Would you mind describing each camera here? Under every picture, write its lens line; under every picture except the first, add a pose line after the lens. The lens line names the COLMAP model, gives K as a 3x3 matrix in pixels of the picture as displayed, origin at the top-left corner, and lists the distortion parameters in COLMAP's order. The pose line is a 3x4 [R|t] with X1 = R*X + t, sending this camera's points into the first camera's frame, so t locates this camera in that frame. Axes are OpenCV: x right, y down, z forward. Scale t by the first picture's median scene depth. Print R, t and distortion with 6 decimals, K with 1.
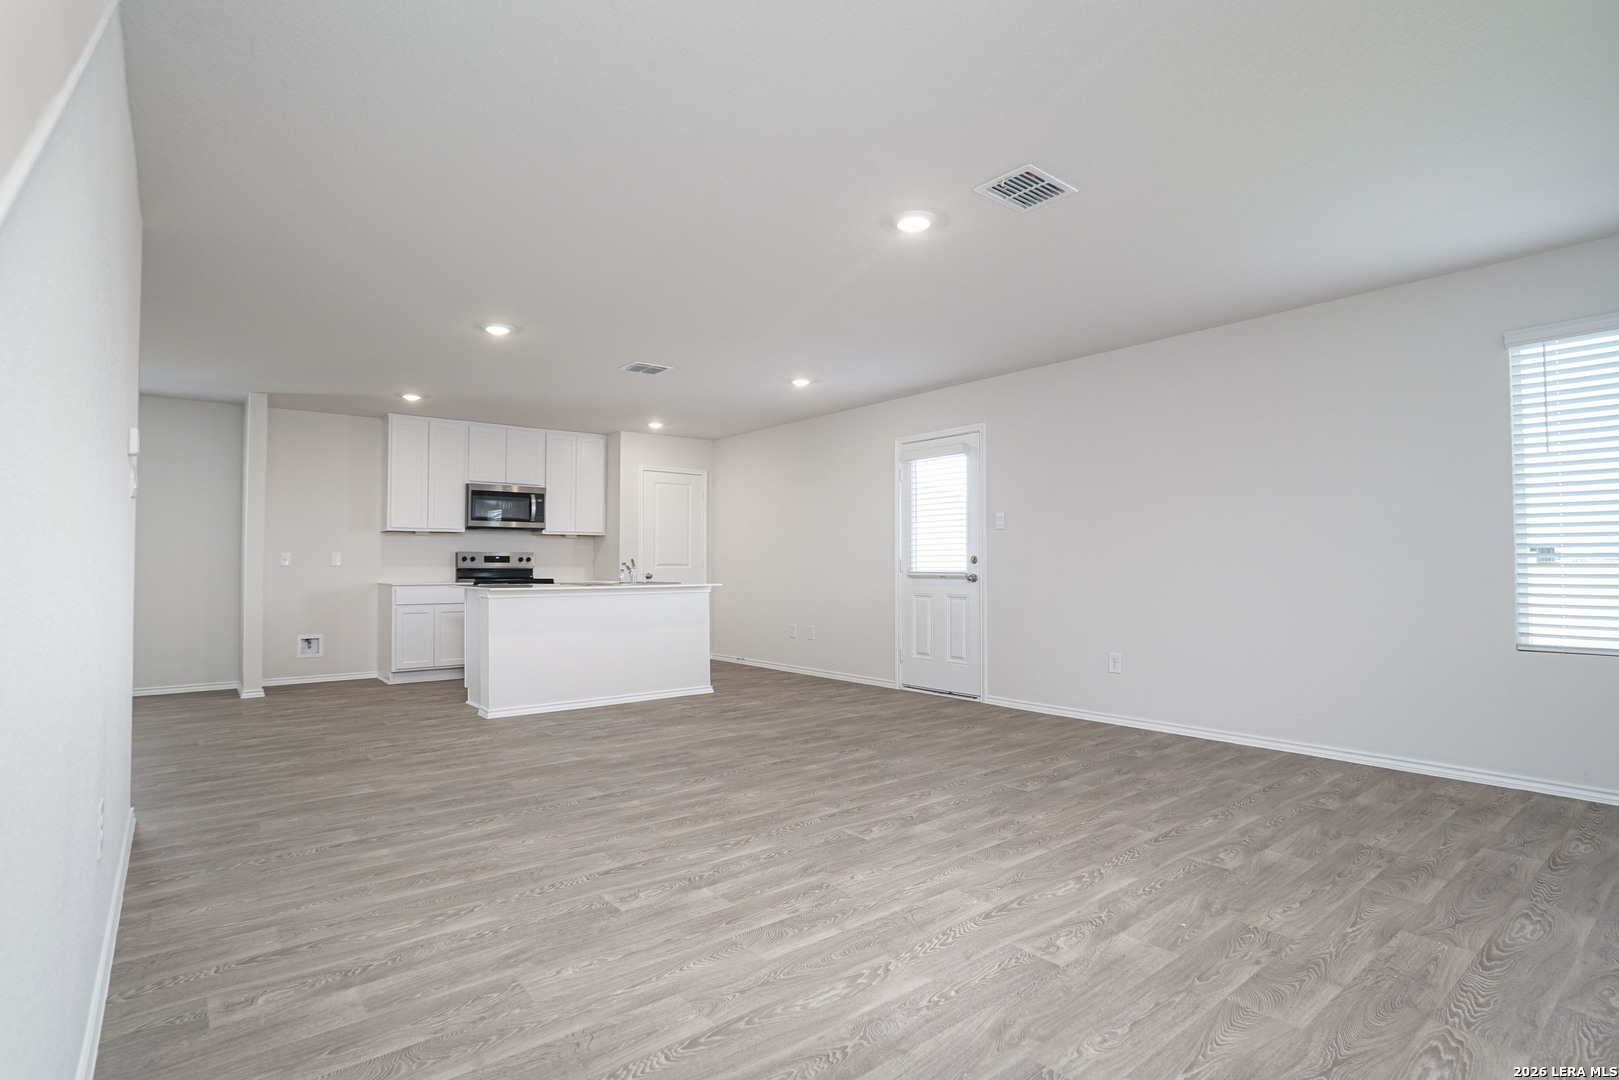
lens RADIAL K [[792.5, 0, 759.1], [0, 792.5, 571.2], [0, 0, 1]] dist [-0.045144, 0.016616]
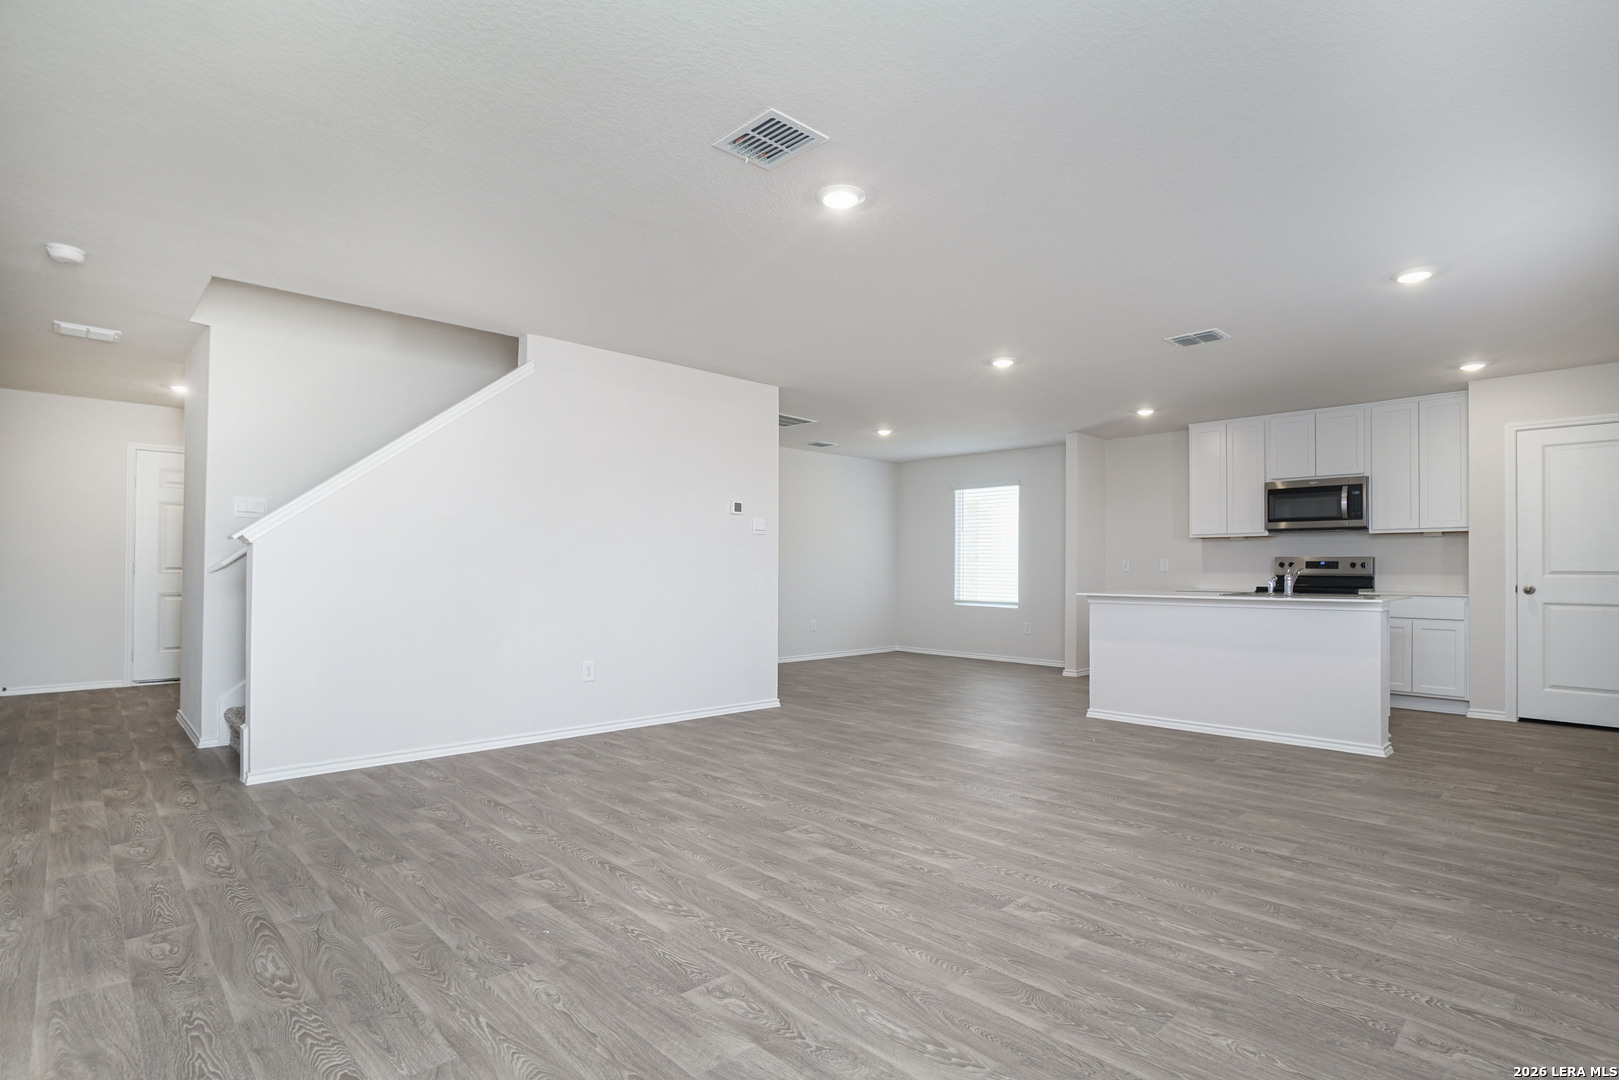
lens RADIAL K [[792.5, 0, 805.7], [0, 792.5, 539.5], [0, 0, 1]] dist [-0.045144, 0.016616]
pose [[0.113664, -0.037527, -0.992810, 0.701702], [-0.011797, 0.999165, -0.039117, -0.004002], [0.993449, 0.016158, 0.113126, 0.532010]]
